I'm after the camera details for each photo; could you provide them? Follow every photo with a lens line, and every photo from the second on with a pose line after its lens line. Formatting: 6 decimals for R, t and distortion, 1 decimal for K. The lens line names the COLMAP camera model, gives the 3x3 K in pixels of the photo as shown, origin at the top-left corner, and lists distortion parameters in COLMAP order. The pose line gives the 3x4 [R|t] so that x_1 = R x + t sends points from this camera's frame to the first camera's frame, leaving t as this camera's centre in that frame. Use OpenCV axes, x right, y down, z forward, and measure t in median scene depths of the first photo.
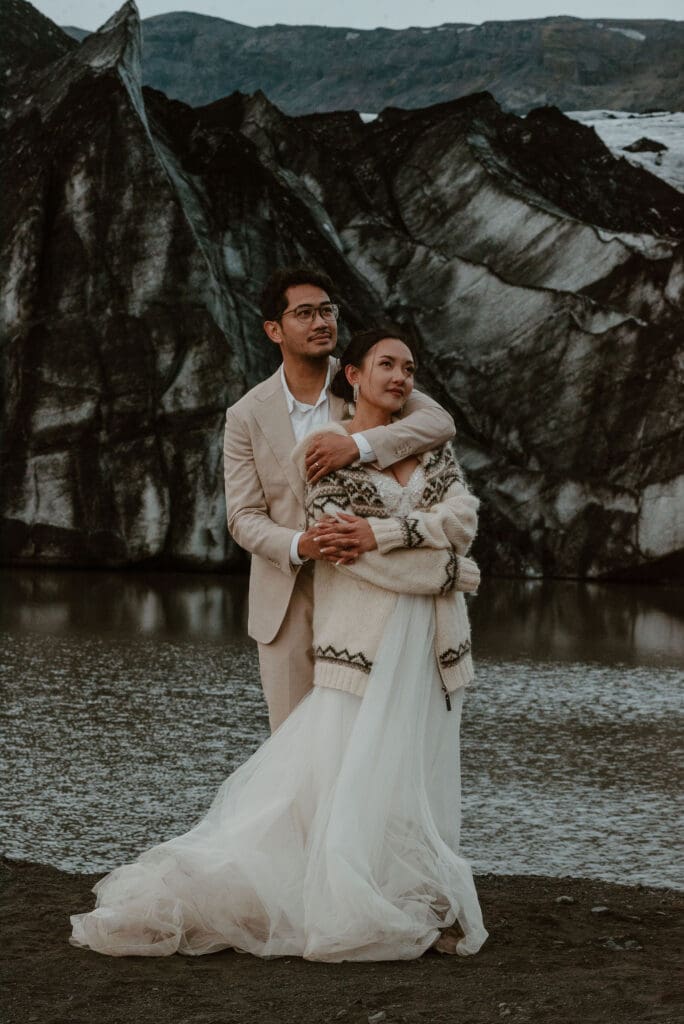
lens RADIAL K [[3560.5, 0, 341.9], [0, 3560.5, 511.9], [0, 0, 1]] dist [-0.096731, 0.000000]
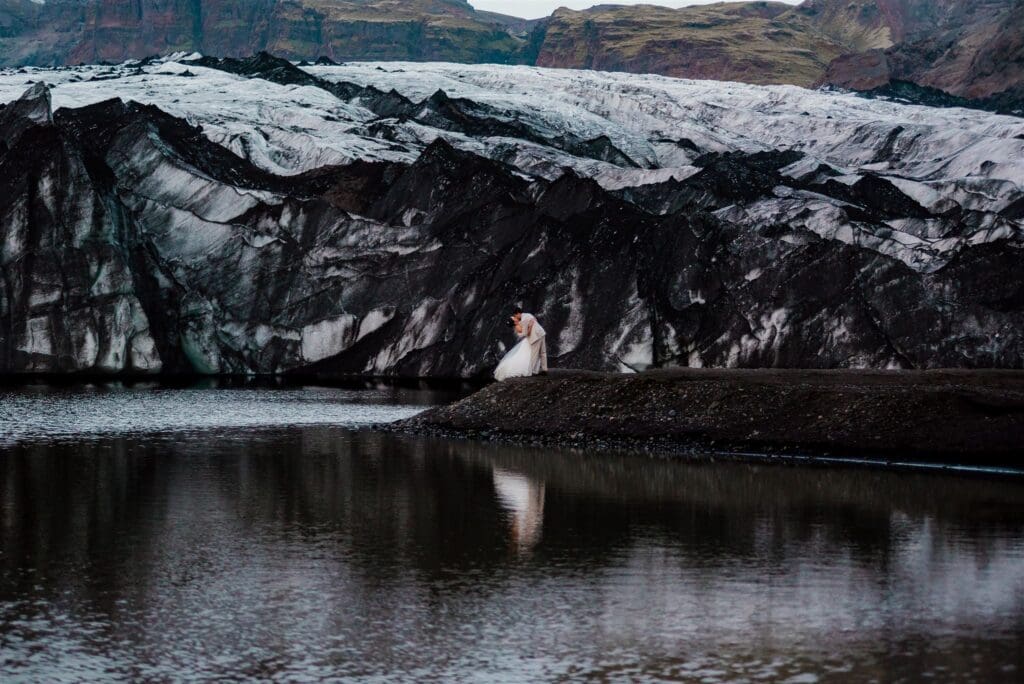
lens RADIAL K [[3560.5, 0, 512.1], [0, 3560.5, 342.0], [0, 0, 1]] dist [-0.096731, 0.000000]
pose [[0.953965, -0.026381, 0.298756, -0.384685], [0.027284, 0.999627, 0.001148, 0.002199], [-0.298675, 0.007056, 0.954329, -0.893356]]
